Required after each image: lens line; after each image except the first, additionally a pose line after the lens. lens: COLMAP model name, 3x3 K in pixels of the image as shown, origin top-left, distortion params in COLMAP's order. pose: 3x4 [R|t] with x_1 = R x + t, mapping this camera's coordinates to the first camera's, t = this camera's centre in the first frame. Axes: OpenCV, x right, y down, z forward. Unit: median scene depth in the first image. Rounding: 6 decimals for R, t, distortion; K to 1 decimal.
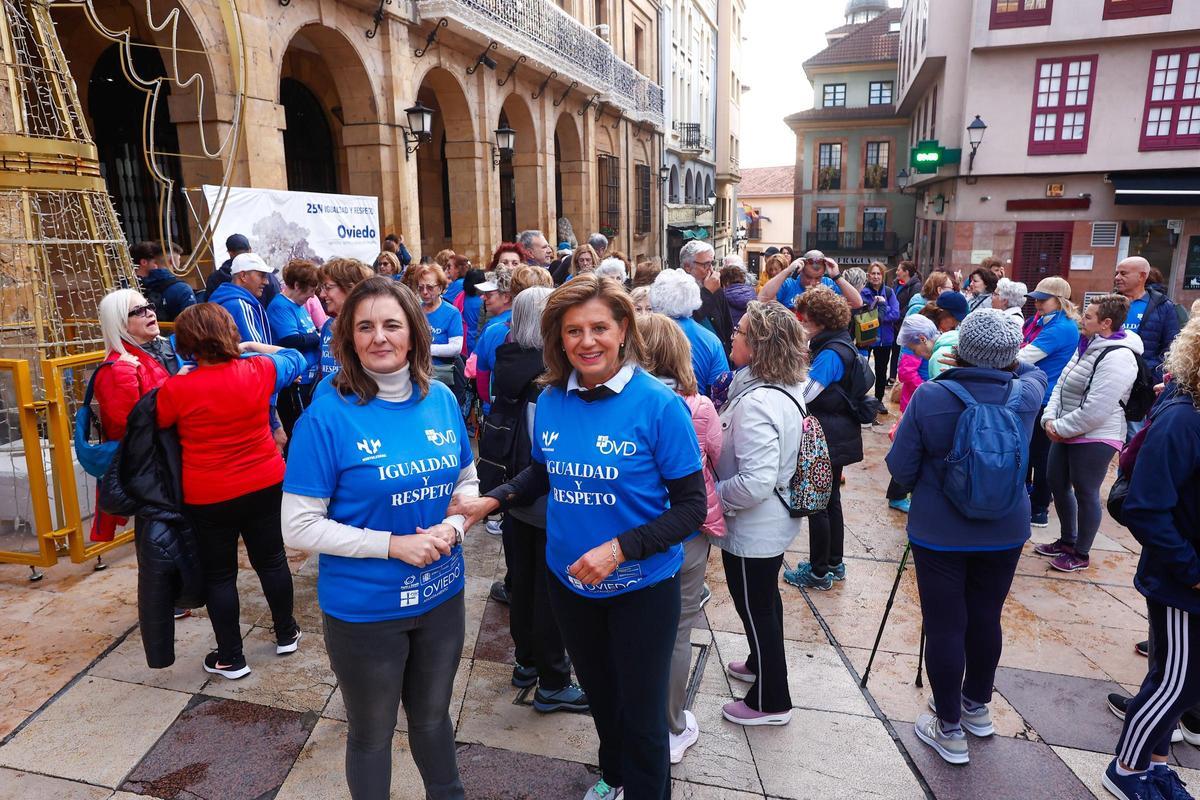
lens RADIAL K [[855.2, 0, 633.7], [0, 855.2, 399.8], [0, 0, 1]] dist [-0.037464, 0.111329]
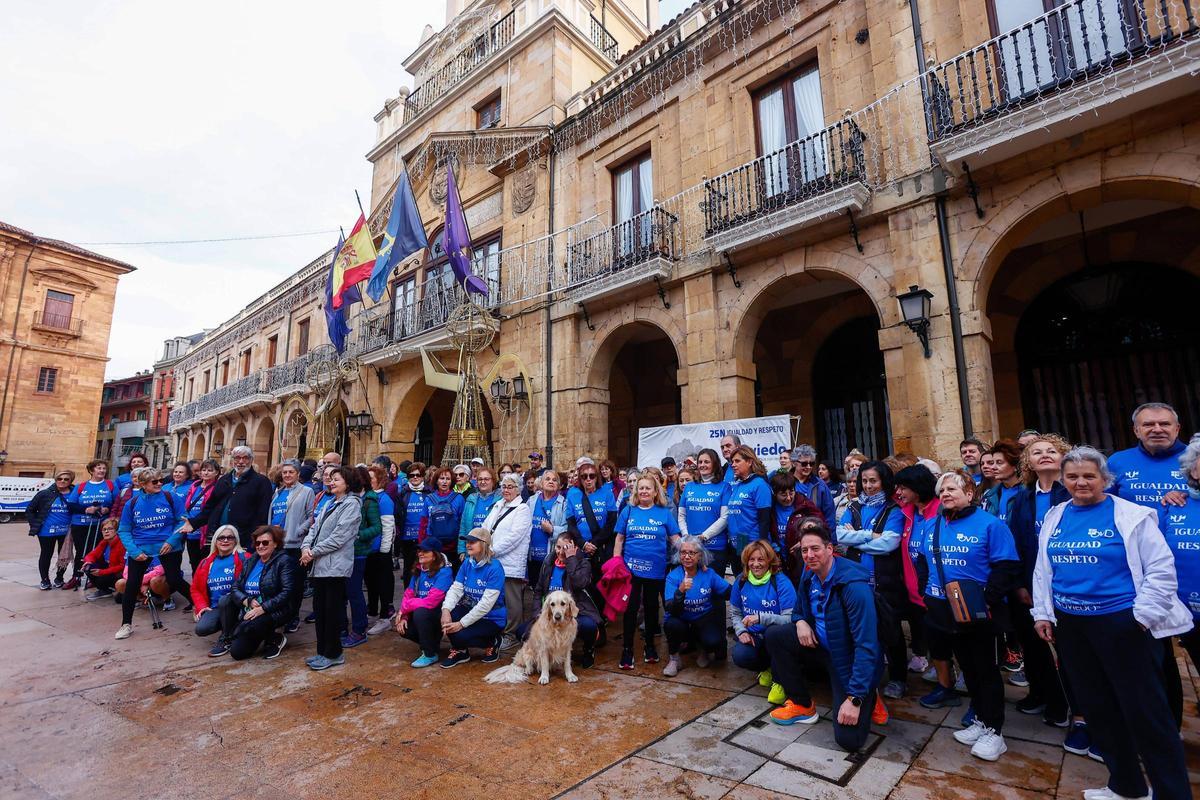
lens RADIAL K [[553.0, 0, 600.0], [0, 553.0, 400.0], [0, 0, 1]] dist [-0.071566, 0.035048]
pose [[-0.532878, -0.125085, -0.836896, 0.375899], [-0.170268, 0.984636, -0.038752, -0.199038], [0.828885, 0.121846, -0.545989, 1.213904]]
